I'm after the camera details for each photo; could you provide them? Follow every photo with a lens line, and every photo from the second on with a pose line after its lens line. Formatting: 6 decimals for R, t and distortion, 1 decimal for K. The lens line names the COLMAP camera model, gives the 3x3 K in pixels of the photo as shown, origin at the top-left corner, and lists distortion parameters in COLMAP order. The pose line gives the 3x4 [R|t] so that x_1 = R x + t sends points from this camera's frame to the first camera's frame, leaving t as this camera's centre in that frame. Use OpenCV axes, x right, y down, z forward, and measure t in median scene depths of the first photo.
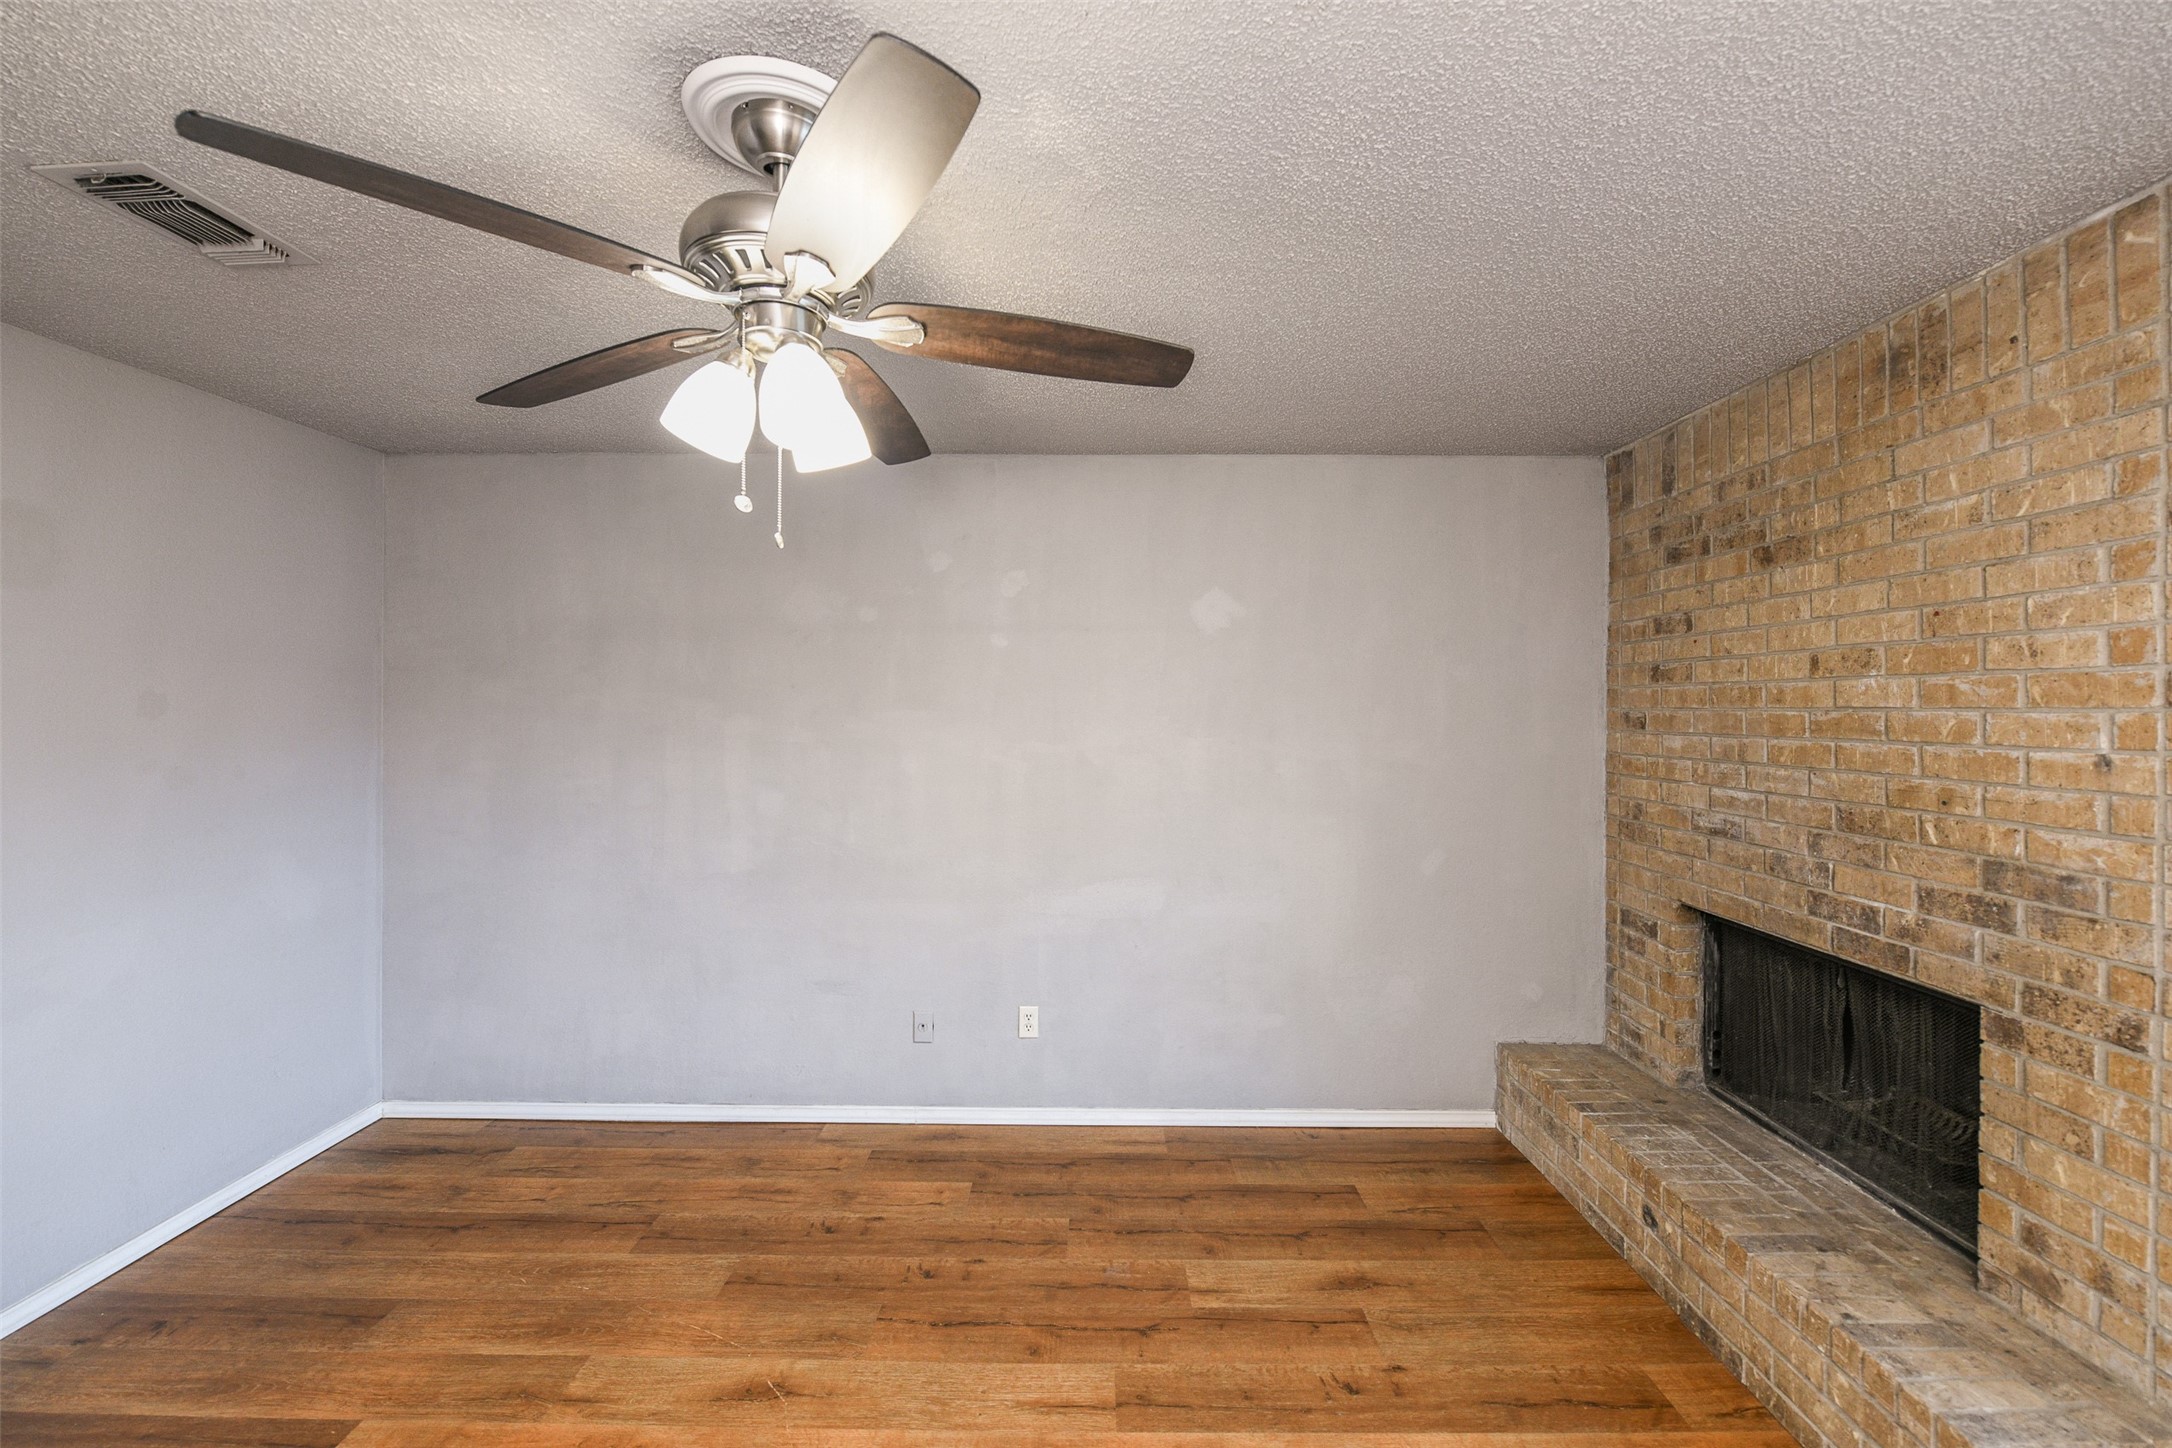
lens RADIAL K [[894.9, 0, 1085.0], [0, 894.9, 703.4], [0, 0, 1]] dist [-0.008974, -0.000725]
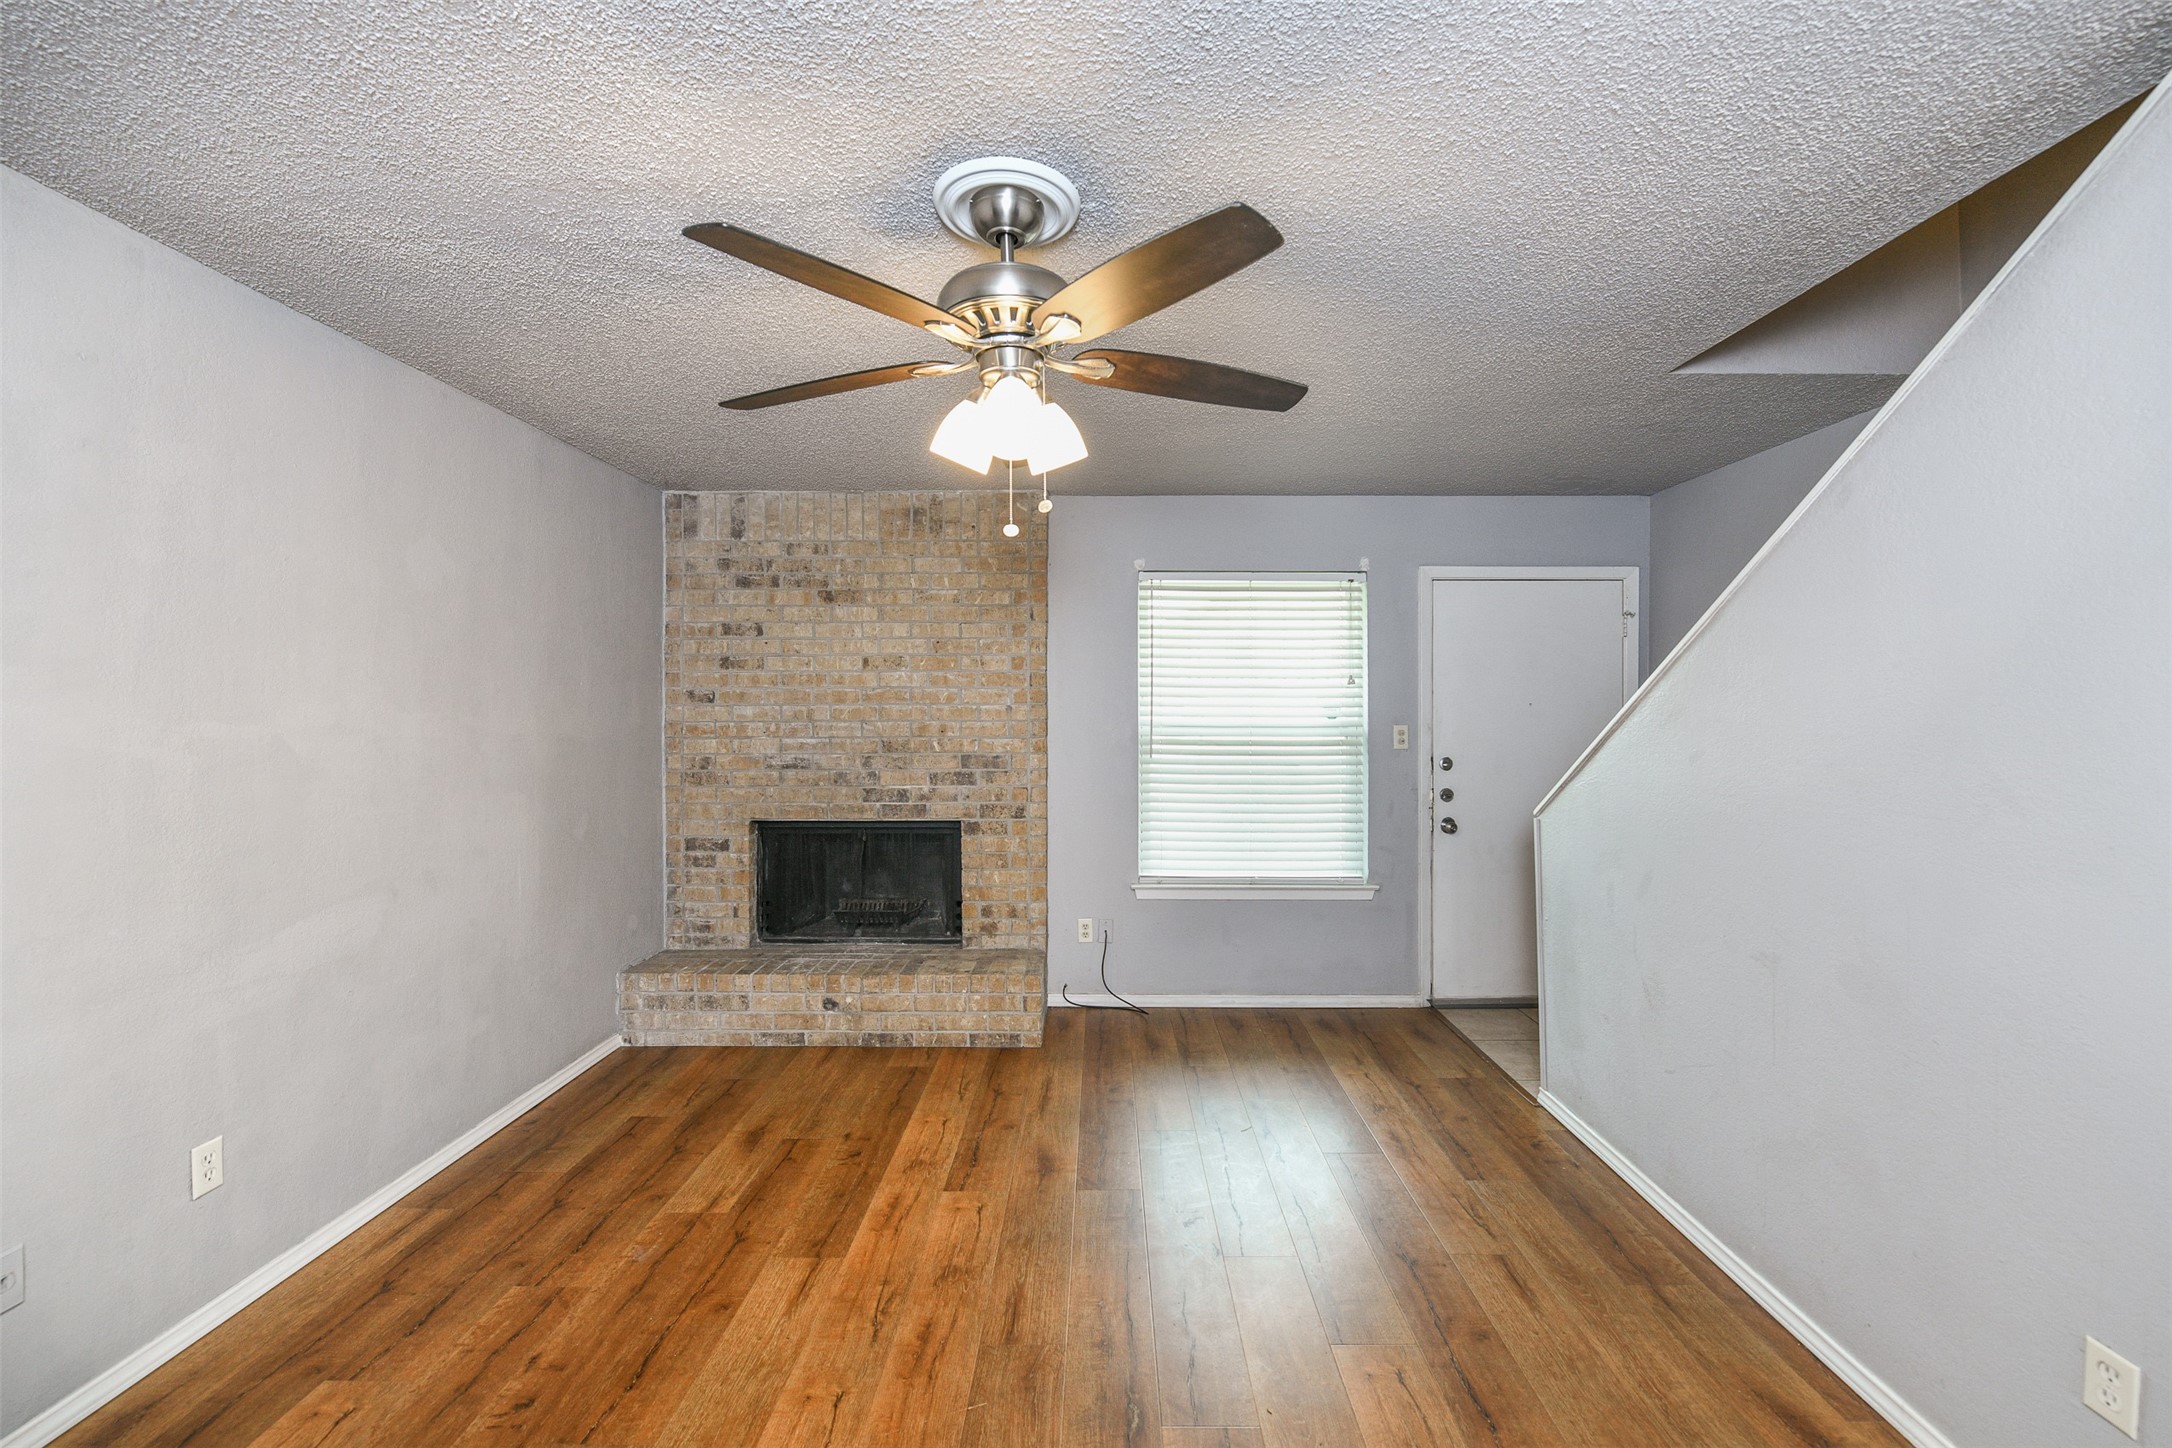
lens RADIAL K [[896.2, 0, 1100.3], [0, 896.2, 697.8], [0, 0, 1]] dist [-0.008773, -0.000795]
pose [[-0.013245, 0.010363, 0.999859, -0.980121], [-0.003627, 0.999939, -0.010412, 0.043193], [-0.999906, -0.003764, -0.013206, 0.536287]]
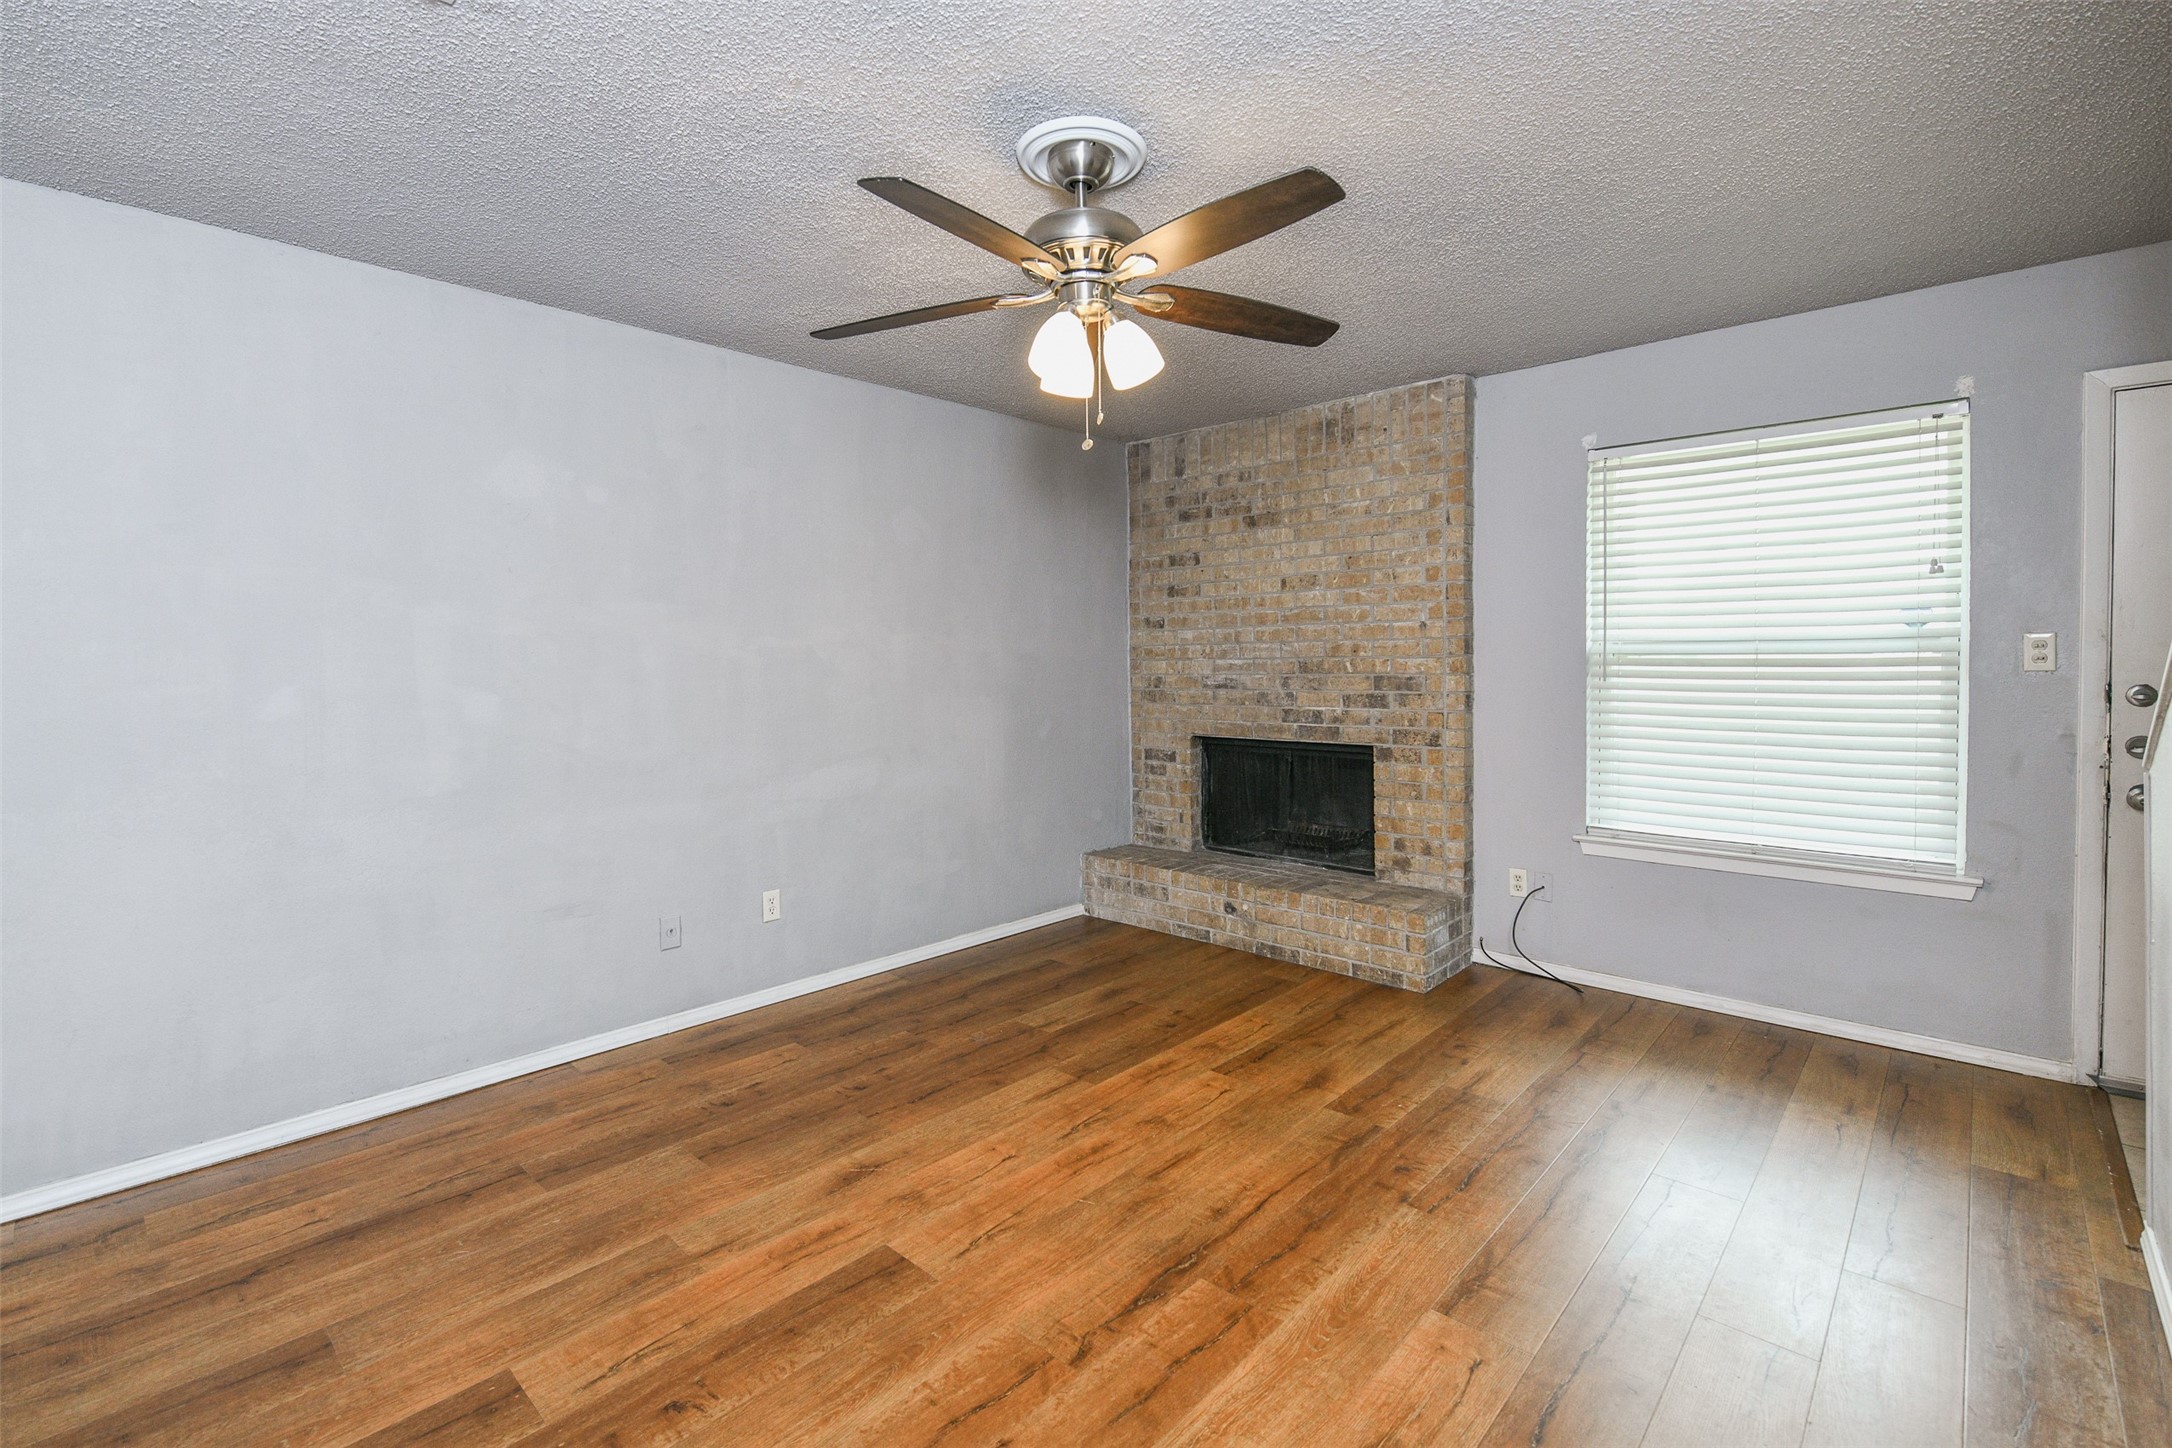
lens RADIAL K [[987.5, 0, 1066.7], [0, 987.5, 674.7], [0, 0, 1]] dist [-0.003290, -0.001132]
pose [[0.680360, -0.019384, 0.732622, -0.935628], [0.008380, 0.999791, 0.018671, 0.097587], [-0.732831, -0.006564, 0.680379, -0.043699]]
